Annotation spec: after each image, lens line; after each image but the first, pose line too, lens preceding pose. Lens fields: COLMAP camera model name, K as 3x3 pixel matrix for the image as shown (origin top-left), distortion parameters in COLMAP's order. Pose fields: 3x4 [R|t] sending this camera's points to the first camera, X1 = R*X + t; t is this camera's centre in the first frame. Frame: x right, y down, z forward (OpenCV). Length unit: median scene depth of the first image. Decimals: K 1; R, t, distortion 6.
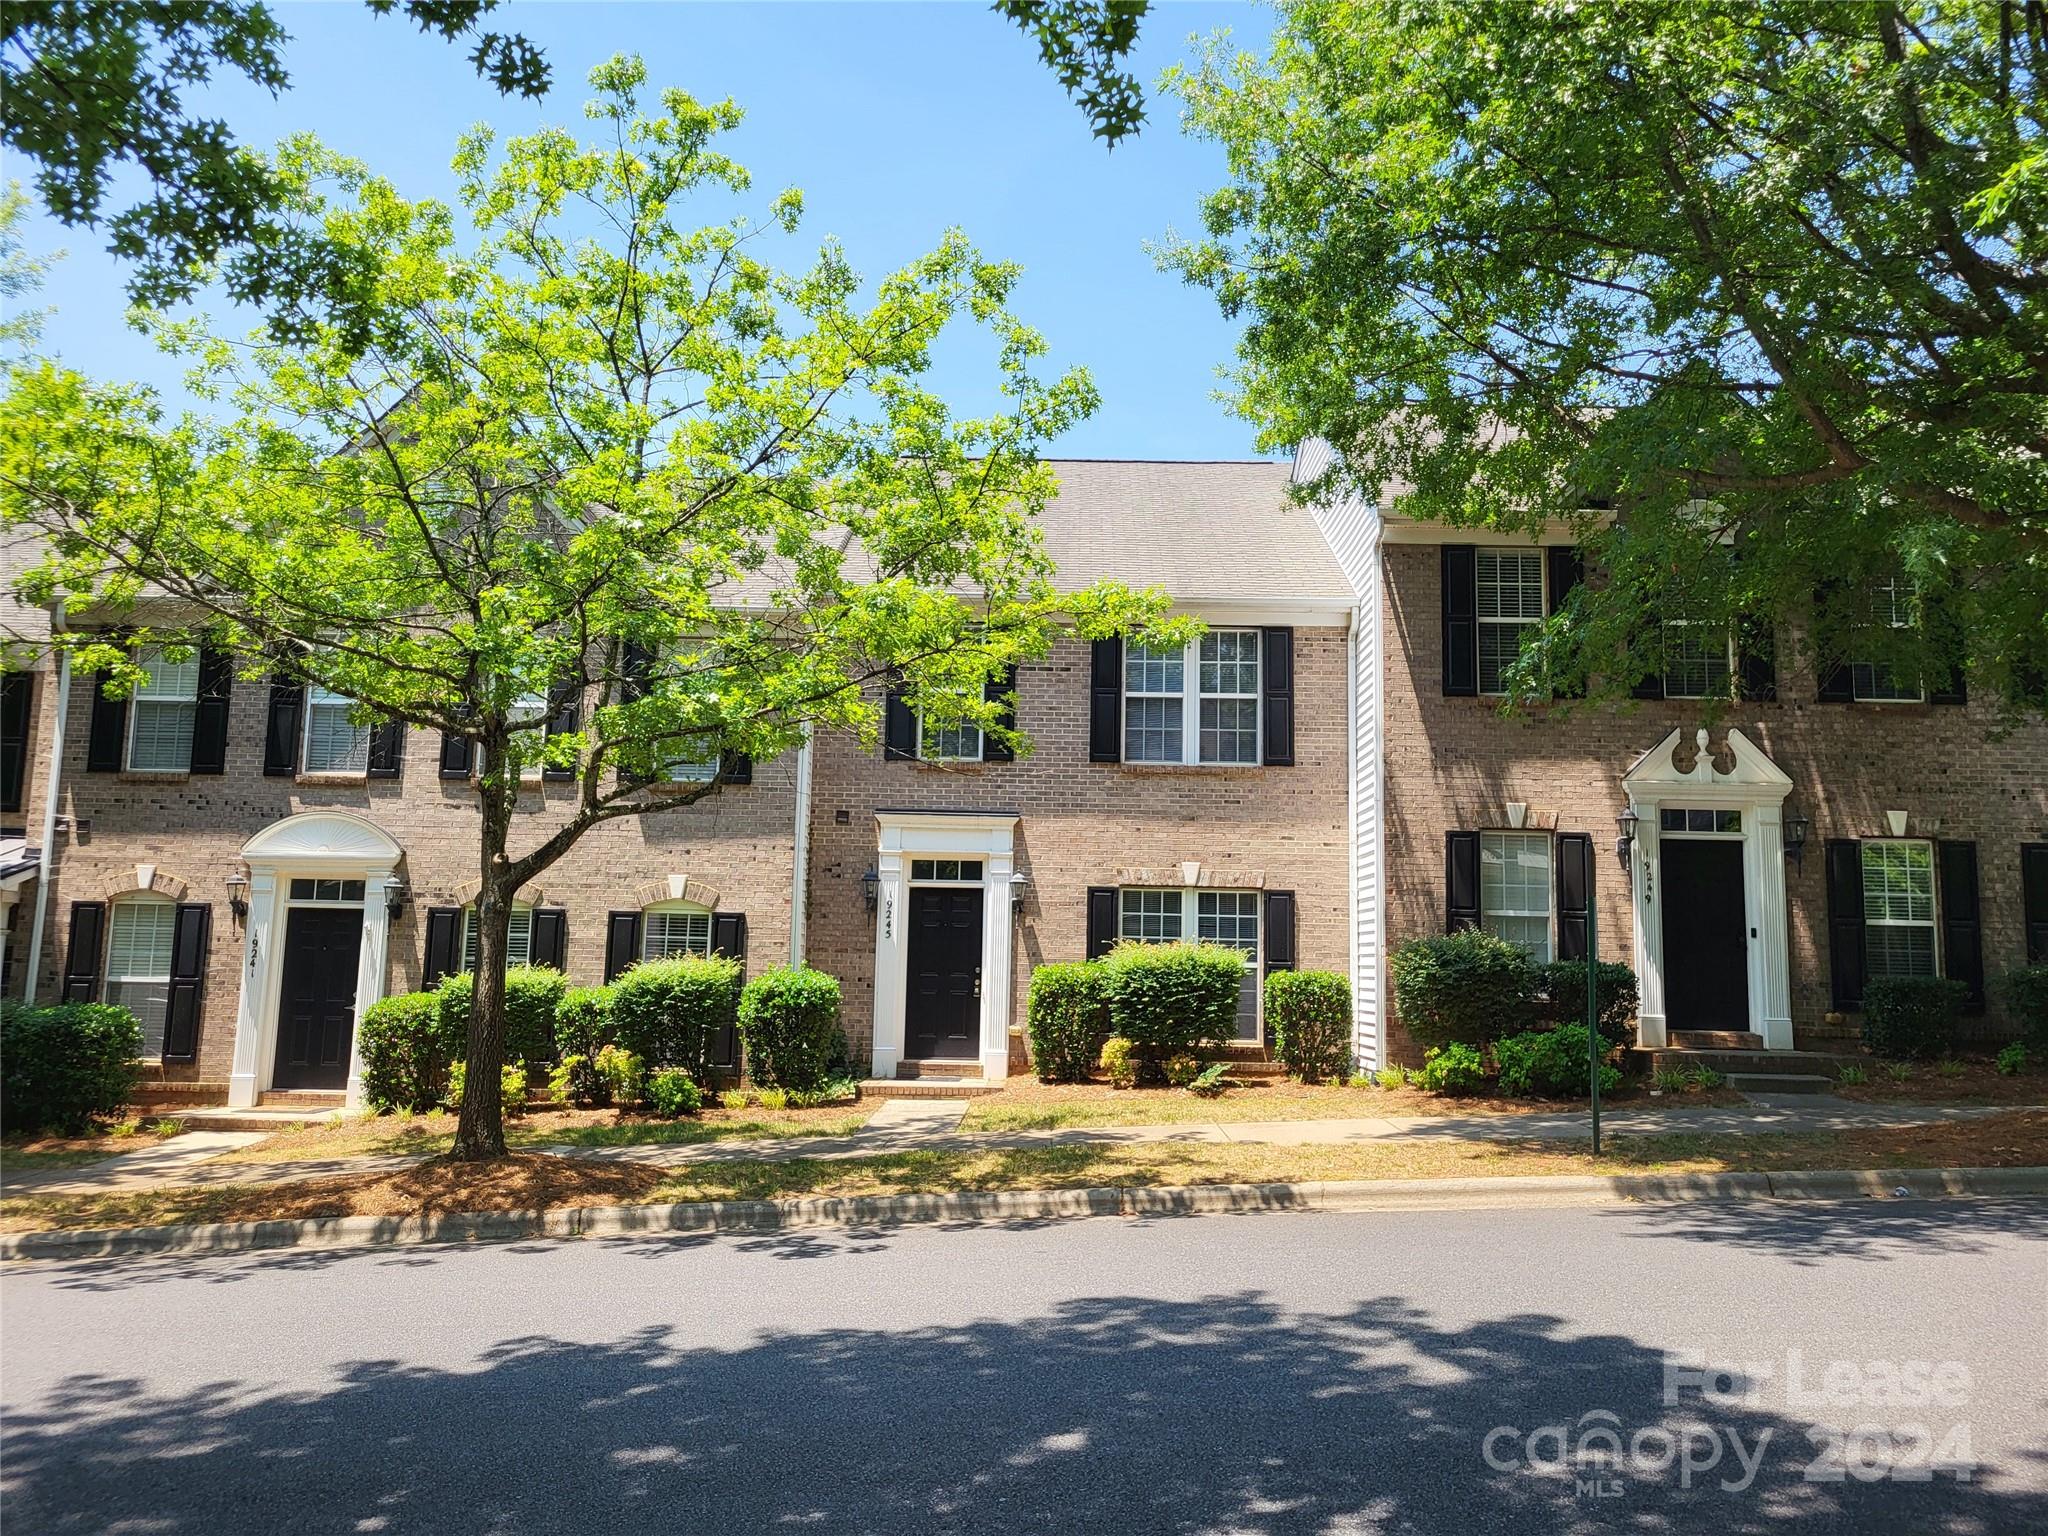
lens RADIAL K [[1523.9, 0, 1024.0], [0, 1523.9, 768.0], [0, 0, 1]] dist [-0.002367, -0.001705]
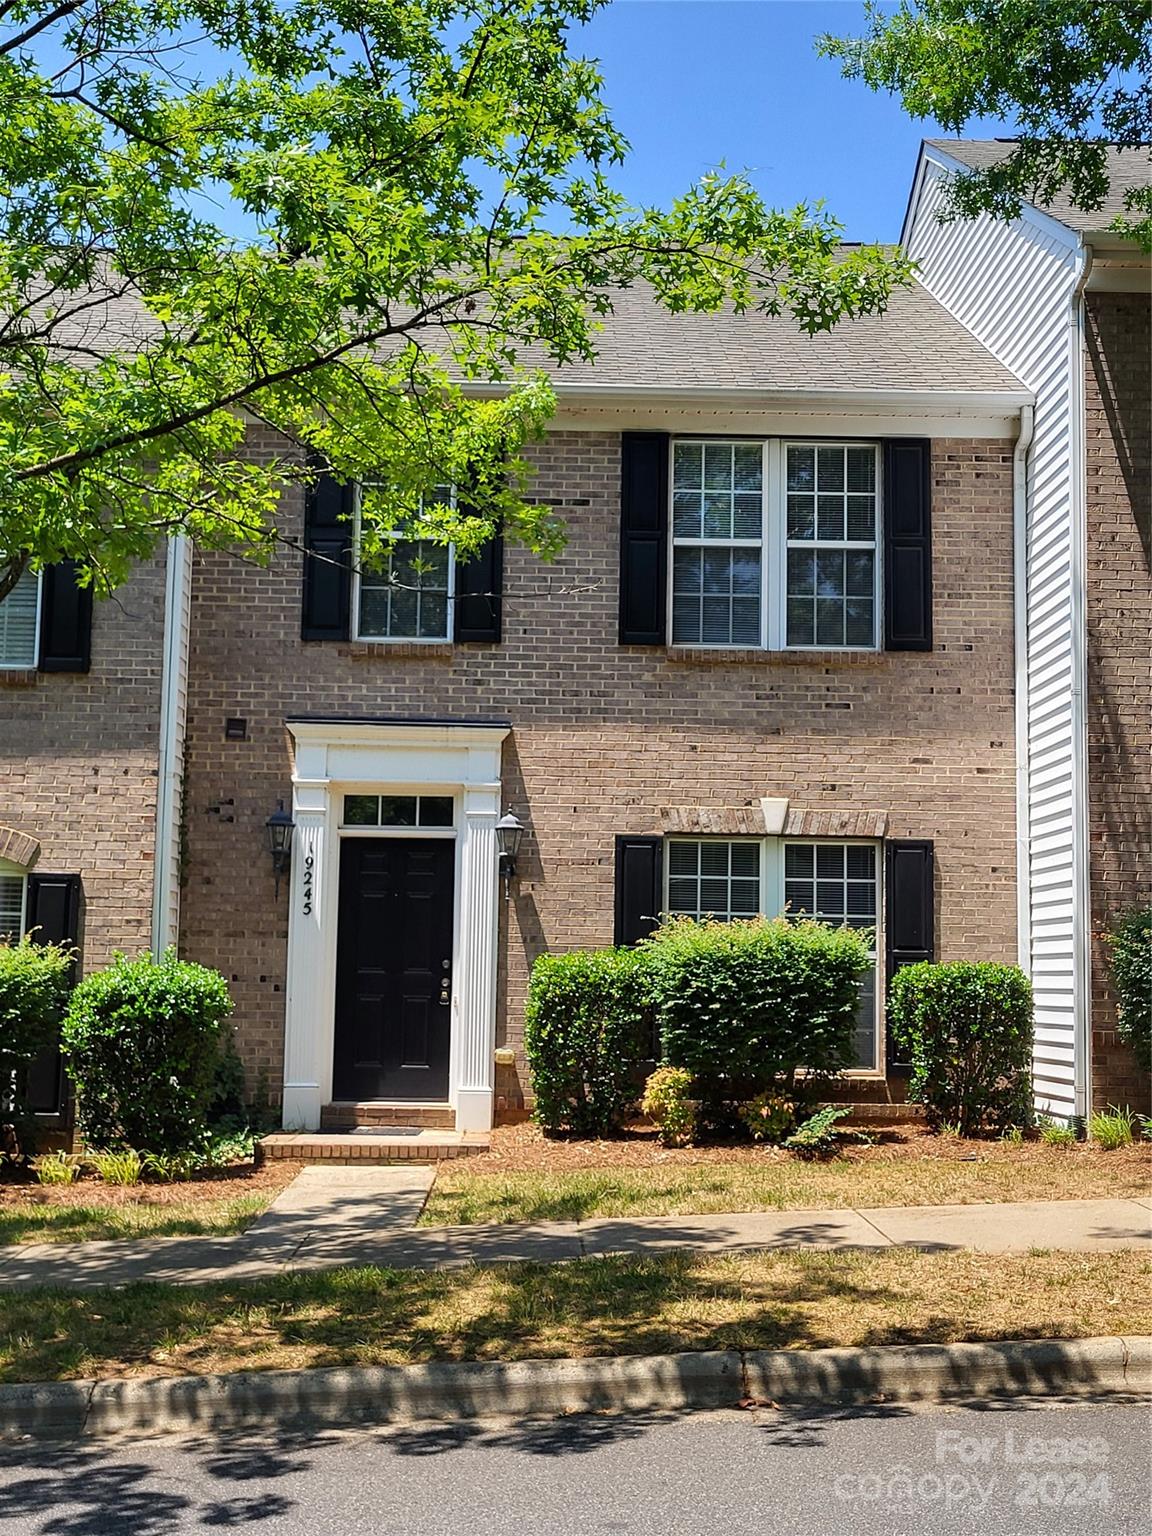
lens RADIAL K [[2045.9, 0, 576.0], [0, 2045.9, 768.0], [0, 0, 1]] dist [0.001788, -0.002259]
pose [[0.999261, 0.001236, 0.038429, -0.010108], [-0.002392, 0.999545, 0.030073, 0.026775], [-0.038375, -0.030143, 0.998809, 0.152216]]
